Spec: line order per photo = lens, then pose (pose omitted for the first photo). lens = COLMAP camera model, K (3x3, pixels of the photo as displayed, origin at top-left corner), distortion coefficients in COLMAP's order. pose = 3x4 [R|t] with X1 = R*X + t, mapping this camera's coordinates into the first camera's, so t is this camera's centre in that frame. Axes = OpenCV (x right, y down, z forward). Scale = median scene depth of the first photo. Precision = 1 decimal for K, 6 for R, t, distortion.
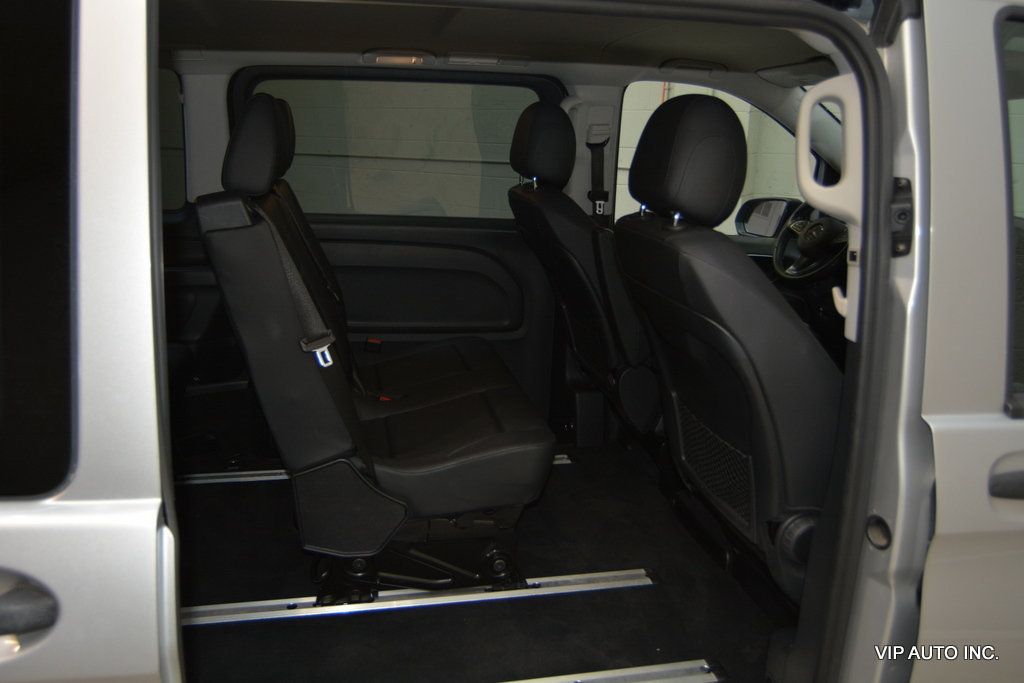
lens RADIAL K [[775.8, 0, 505.6], [0, 775.8, 352.4], [0, 0, 1]] dist [-0.025222, 0.002533]
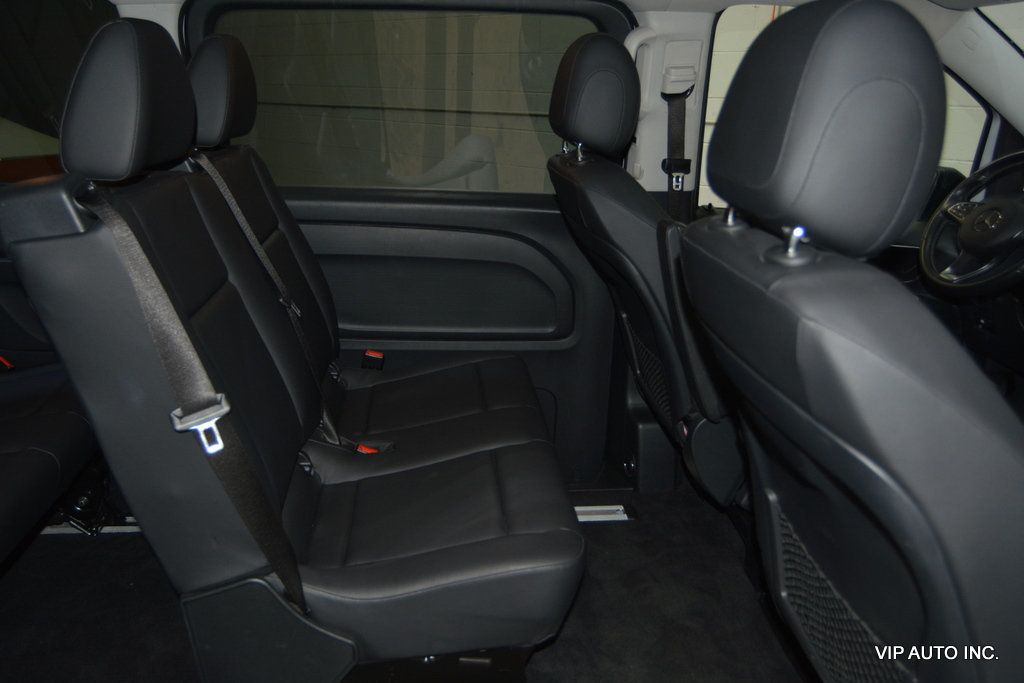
lens RADIAL K [[783.2, 0, 509.3], [0, 783.2, 339.1], [0, 0, 1]] dist [-0.016418, 0.015086]
pose [[0.993951, 0.029542, -0.105781, 0.046715], [-0.024876, 0.998670, 0.045158, -0.068230], [0.106974, -0.042253, 0.993364, 0.242310]]
